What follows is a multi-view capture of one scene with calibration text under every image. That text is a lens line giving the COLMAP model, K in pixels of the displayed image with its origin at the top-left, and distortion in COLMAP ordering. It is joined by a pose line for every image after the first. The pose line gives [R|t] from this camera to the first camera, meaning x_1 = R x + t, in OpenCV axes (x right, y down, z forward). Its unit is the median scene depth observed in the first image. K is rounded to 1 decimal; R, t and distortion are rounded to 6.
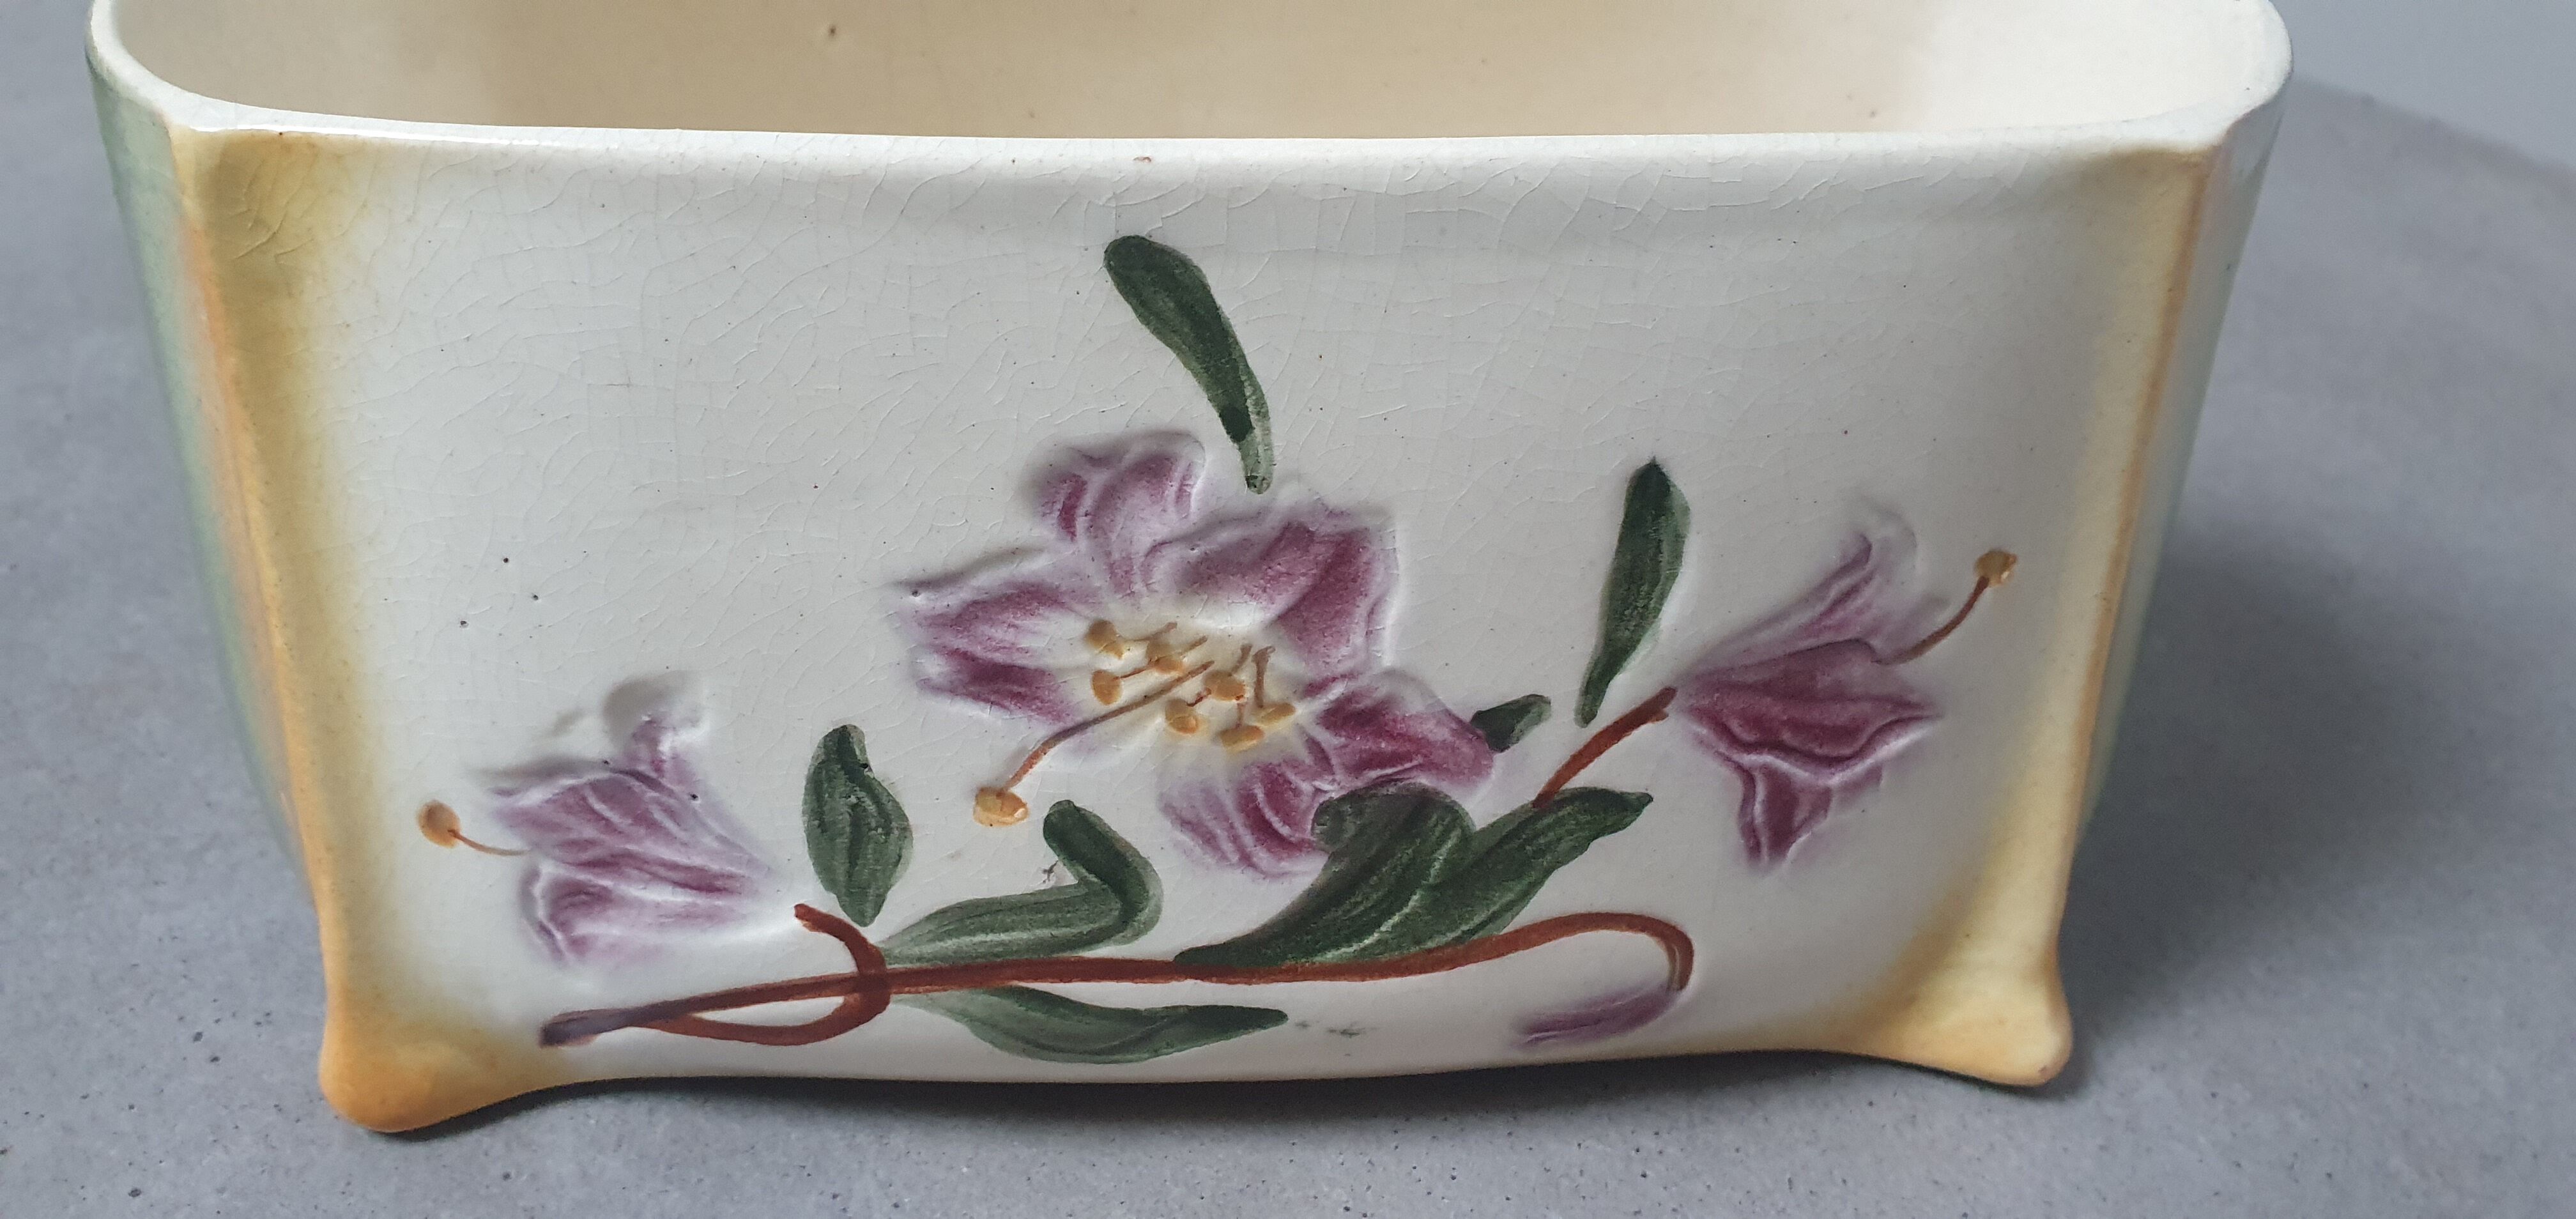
lens RADIAL K [[2128.3, 0, 1278.7], [0, 2128.3, 584.1], [0, 0, 1]] dist [-0.098309, 0.090036]
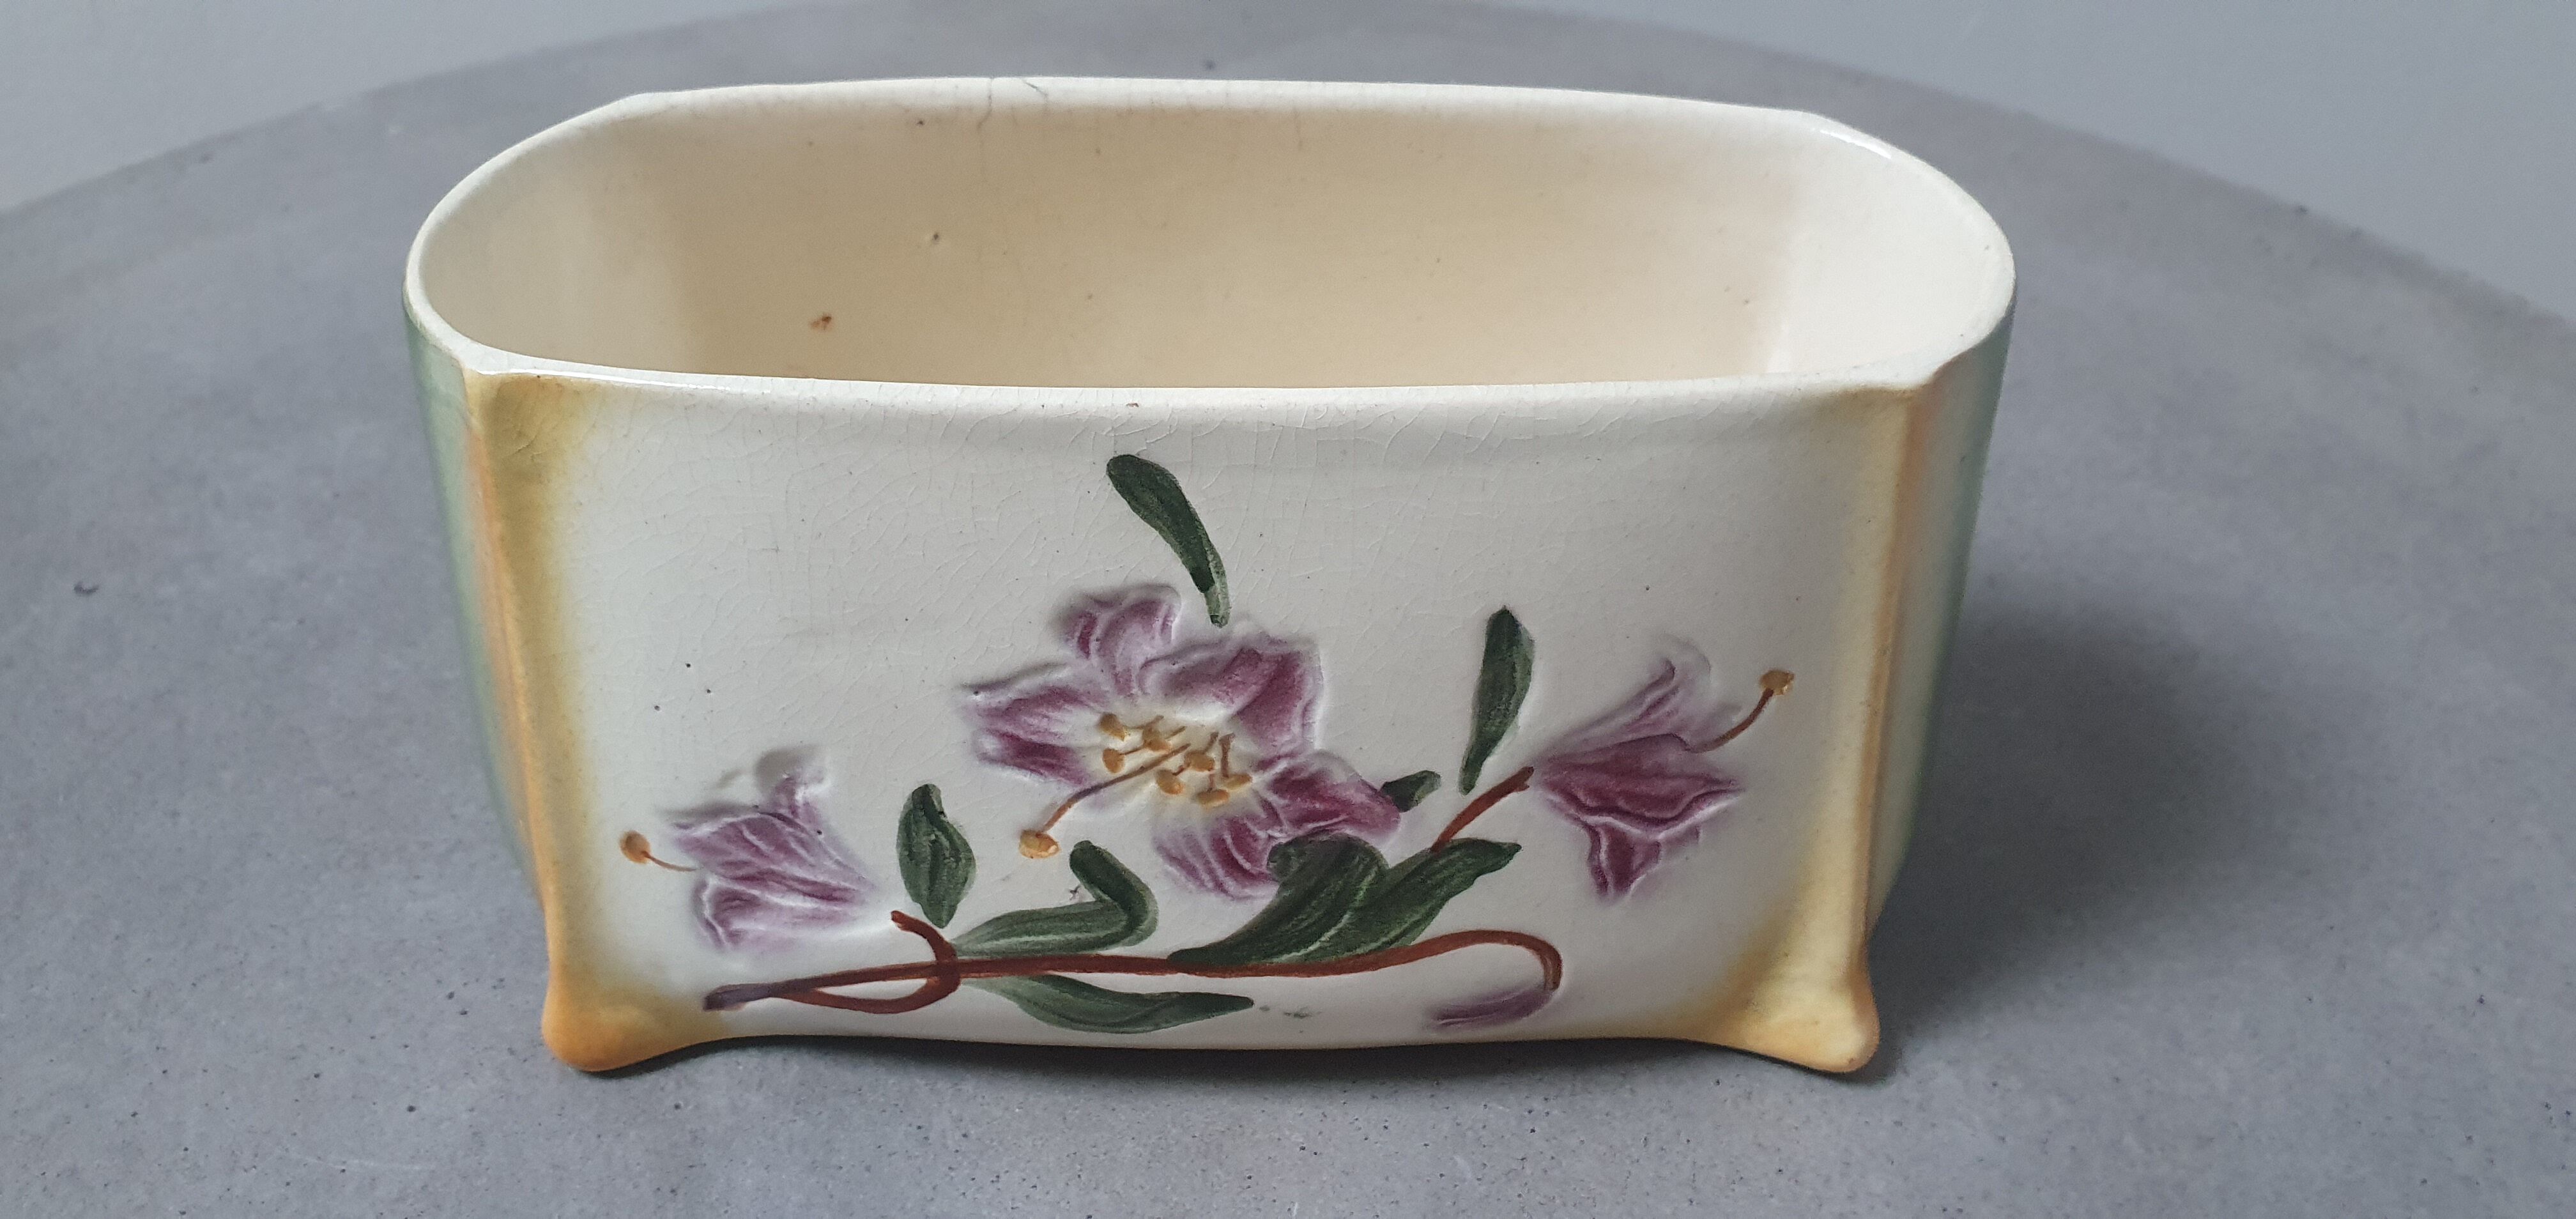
lens RADIAL K [[2128.3, 0, 1303.7], [0, 2128.3, 542.9], [0, 0, 1]] dist [-0.098309, 0.090036]
pose [[0.998320, 0.014474, -0.056099, 0.108418], [-0.014926, 0.999859, -0.007641, -0.078059], [0.055980, 0.008466, 0.998396, -0.344512]]
